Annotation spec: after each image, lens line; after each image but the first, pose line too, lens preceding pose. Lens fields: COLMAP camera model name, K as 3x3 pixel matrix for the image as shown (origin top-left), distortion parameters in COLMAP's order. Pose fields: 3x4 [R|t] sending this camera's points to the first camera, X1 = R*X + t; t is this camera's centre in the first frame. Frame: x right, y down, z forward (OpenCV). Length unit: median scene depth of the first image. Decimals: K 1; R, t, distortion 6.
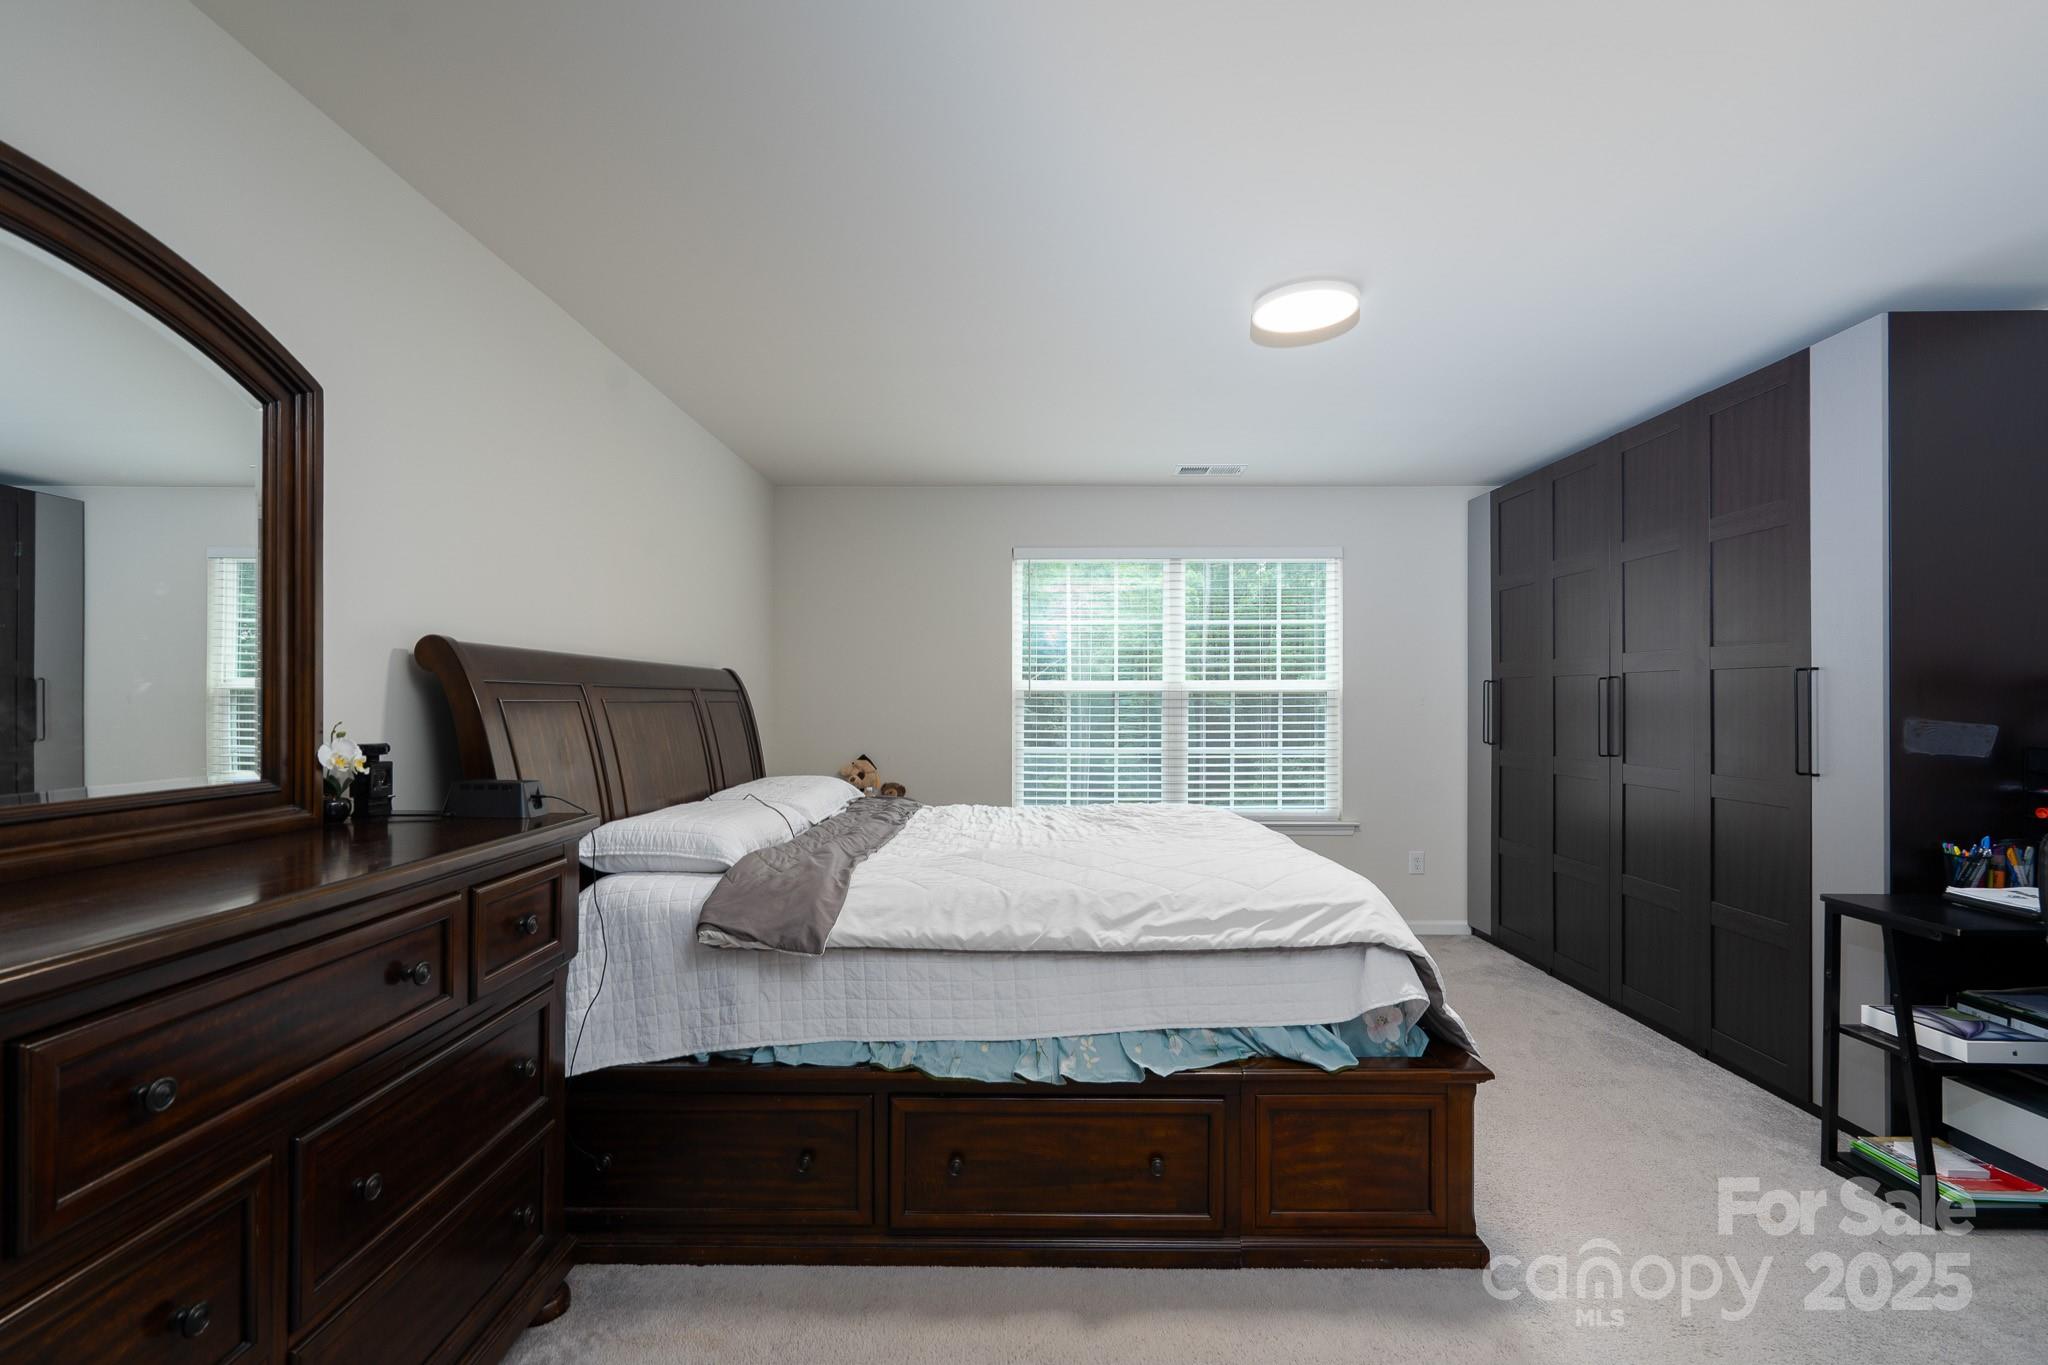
lens RADIAL K [[929.8, 0, 1016.9], [0, 929.8, 710.1], [0, 0, 1]] dist [0.000297, 0.000287]
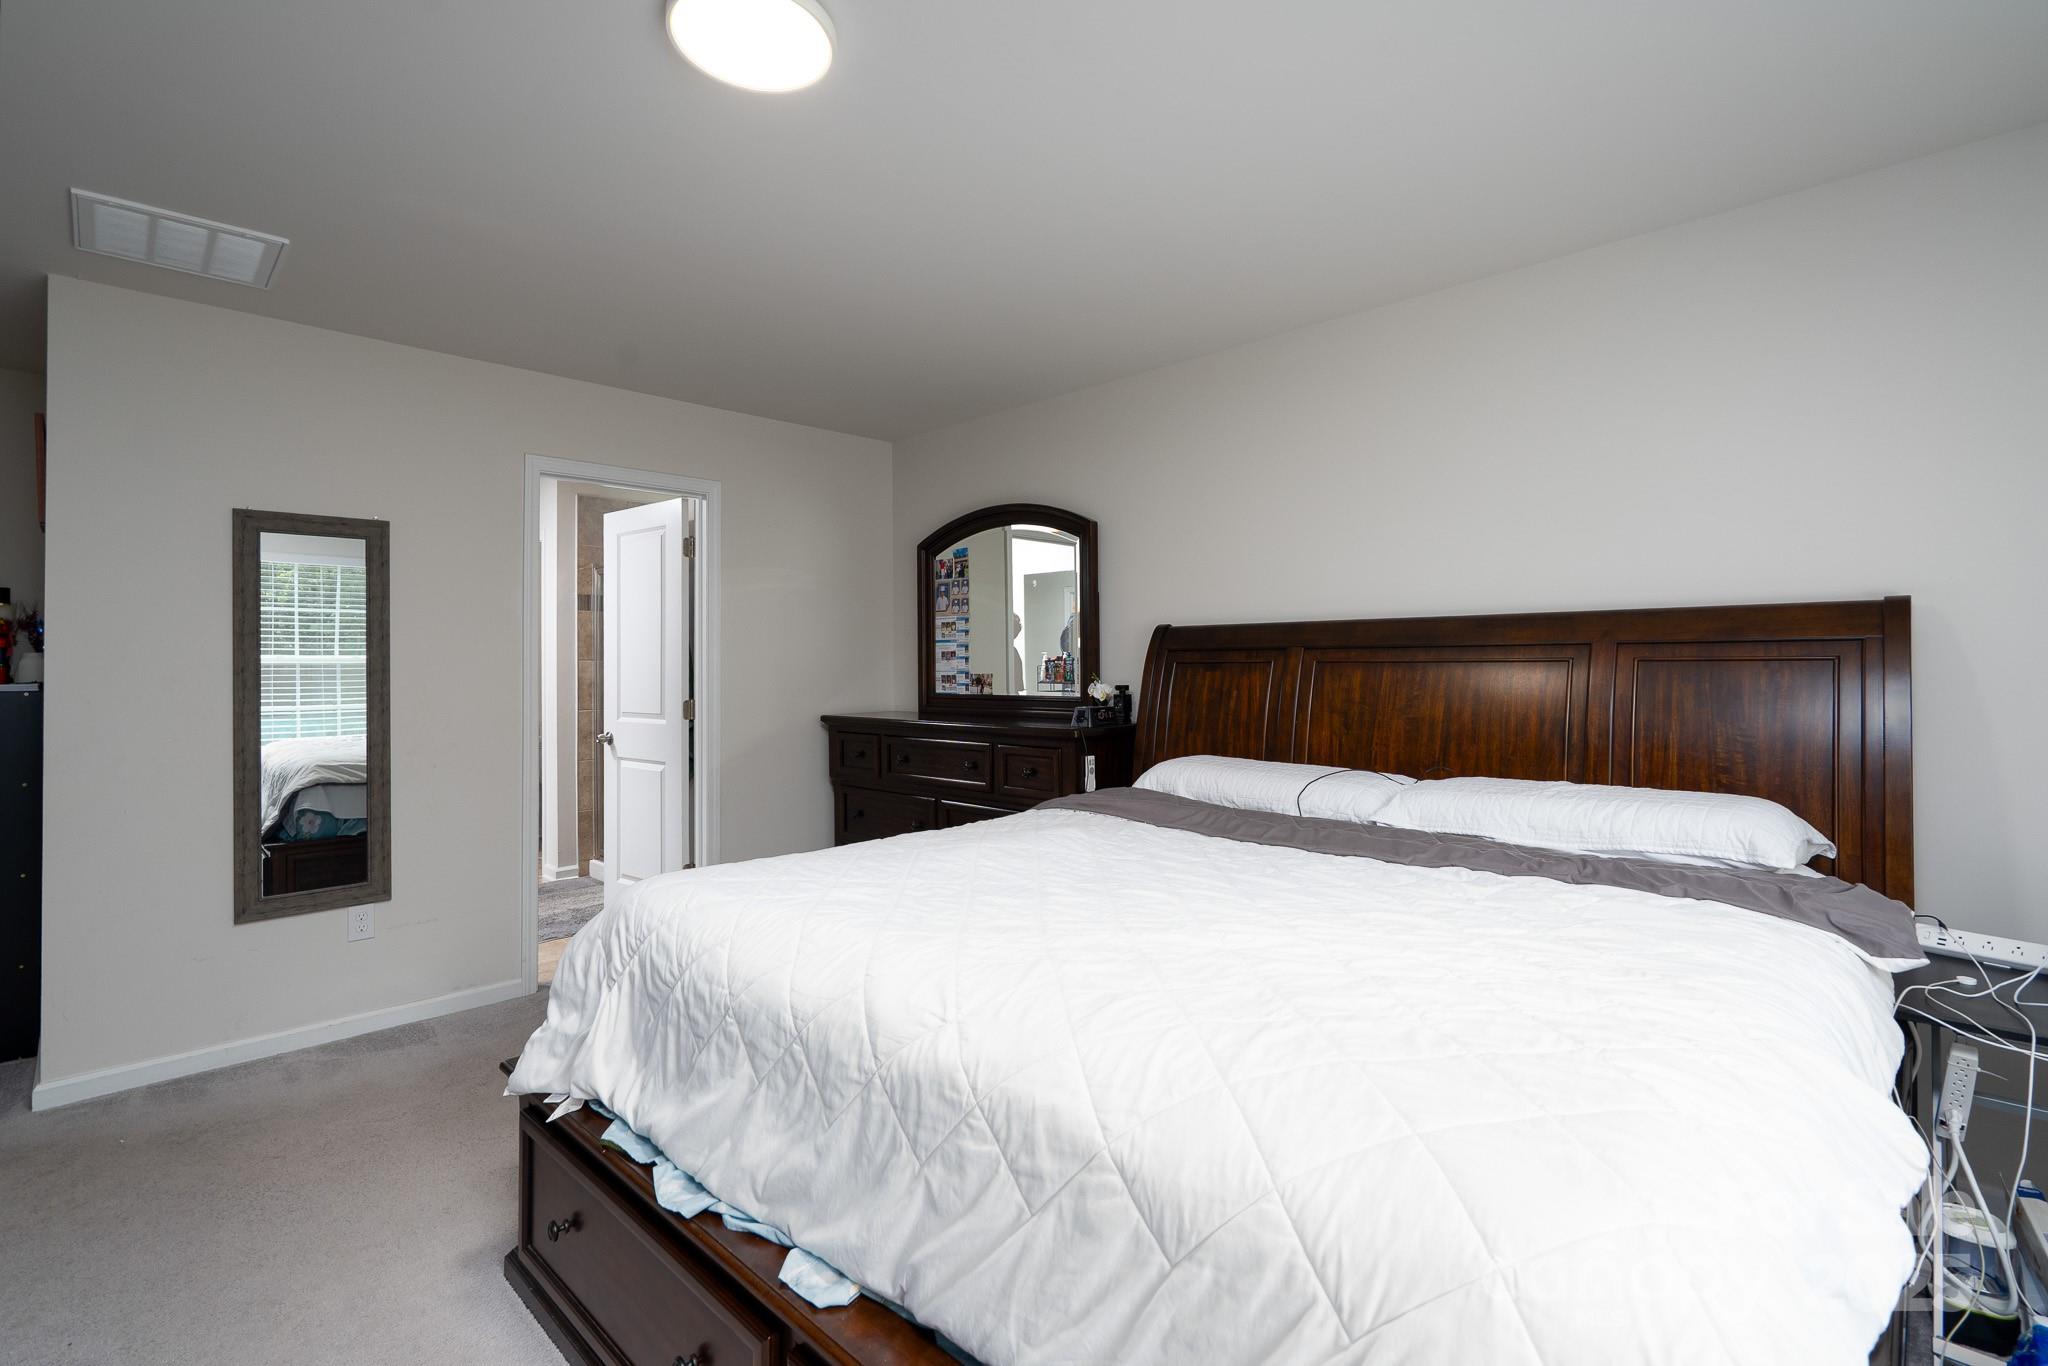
lens RADIAL K [[961.0, 0, 1021.3], [0, 961.0, 664.2], [0, 0, 1]] dist [0.001727, 0.000704]
pose [[-0.692707, 0.003022, -0.721213, 0.810377], [-0.001634, 0.999982, 0.005760, -0.017158], [0.721218, 0.005168, -0.692689, 1.971570]]
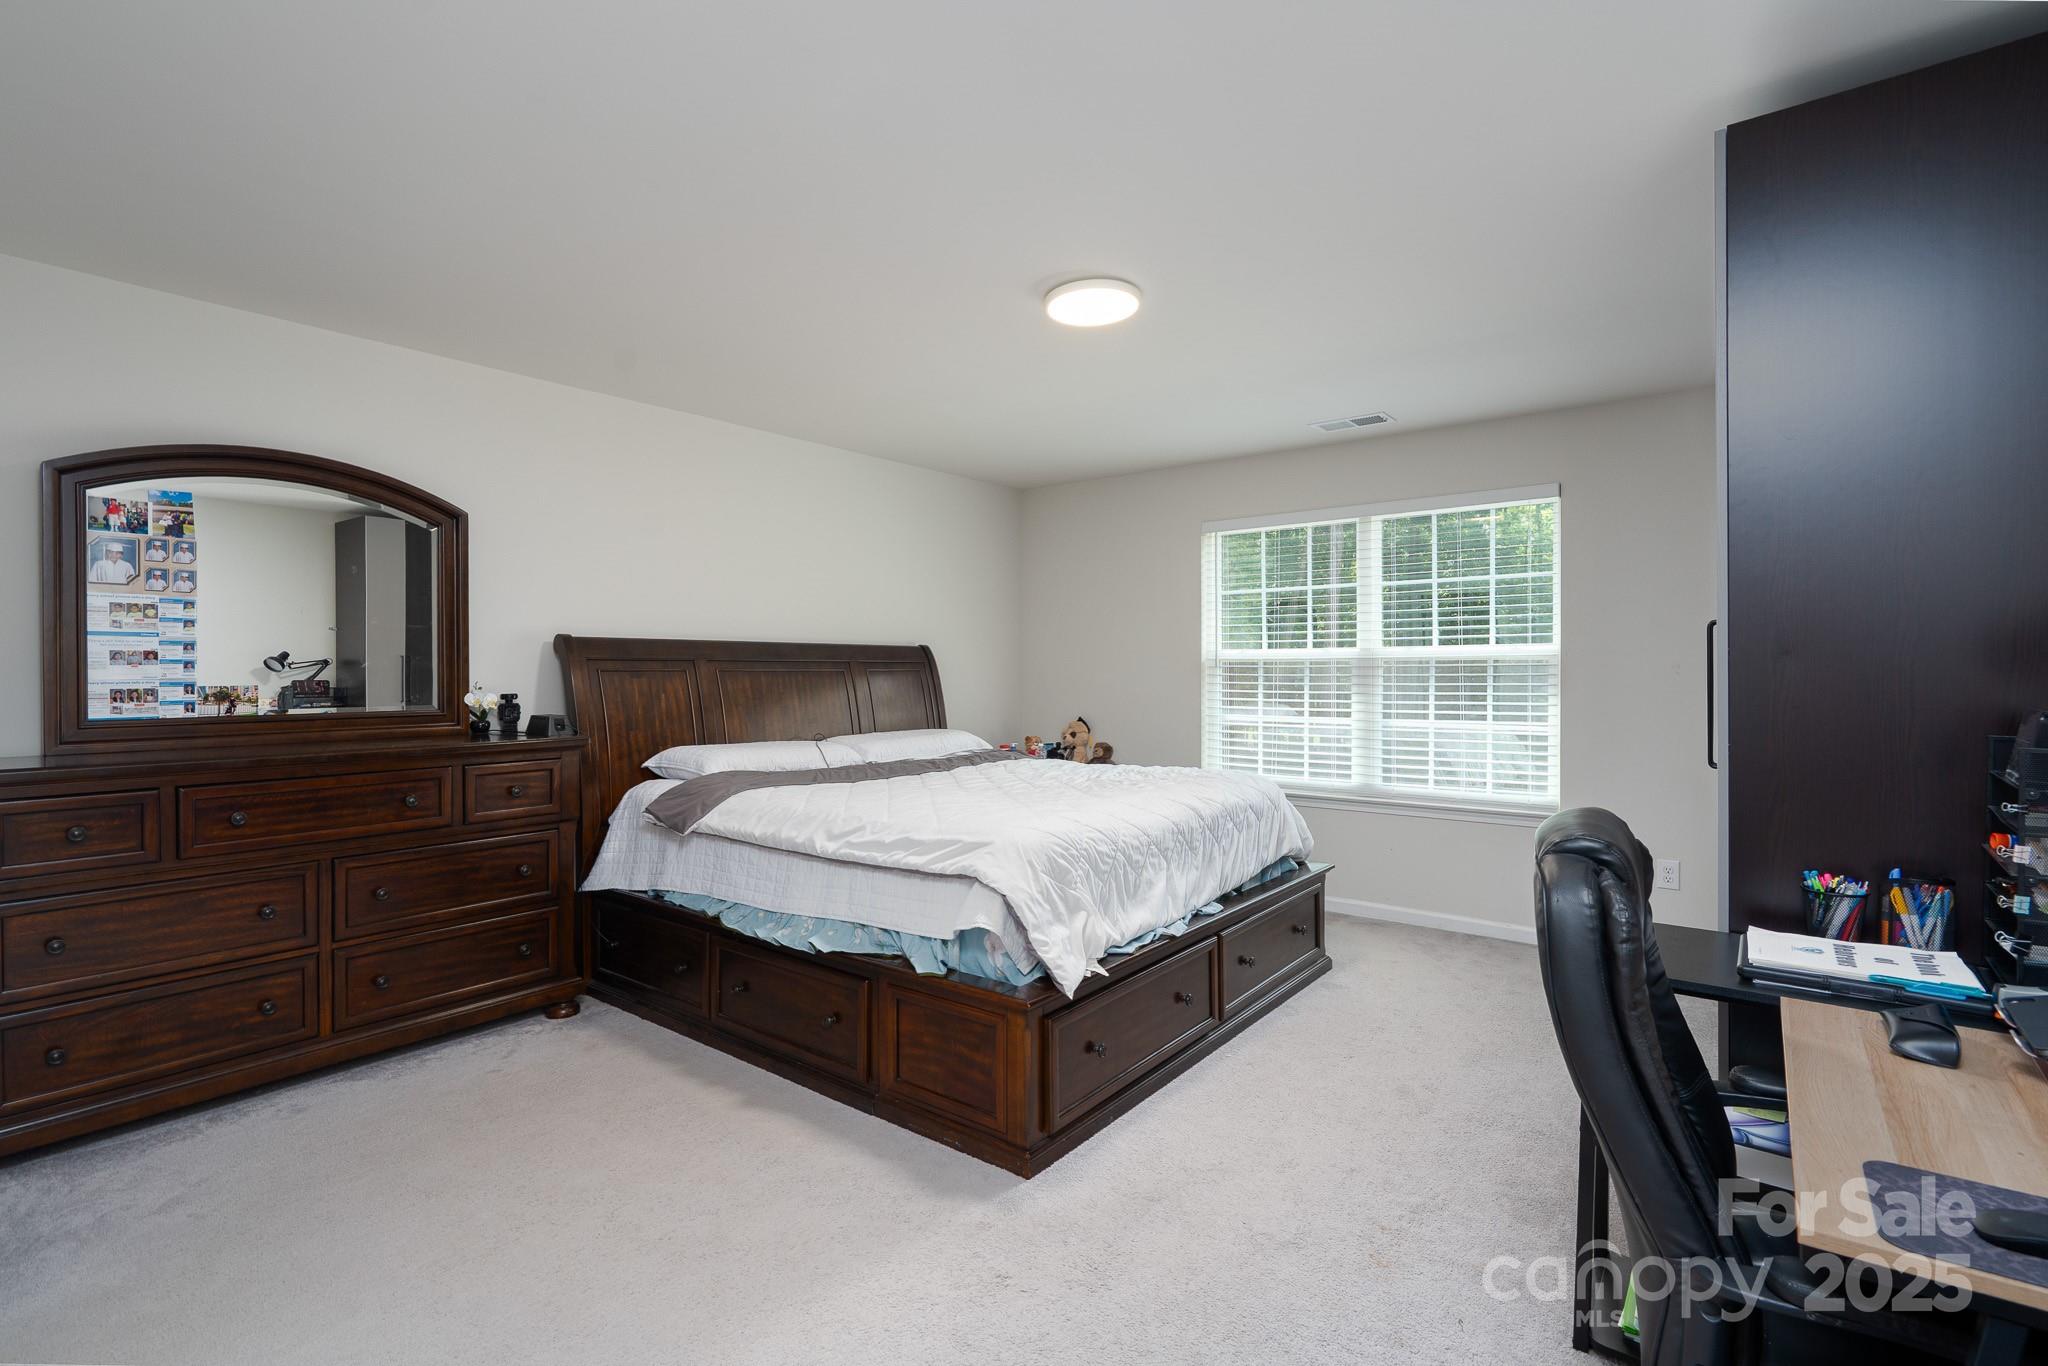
lens RADIAL K [[938.3, 0, 1024.0], [0, 938.3, 683.0], [0, 0, 1]] dist [-0.000698, -0.000032]
pose [[0.794789, 0.005893, -0.606857, 1.137286], [-0.003102, 0.999979, 0.005647, 0.000174], [0.606878, -0.002606, 0.794791, 0.100733]]
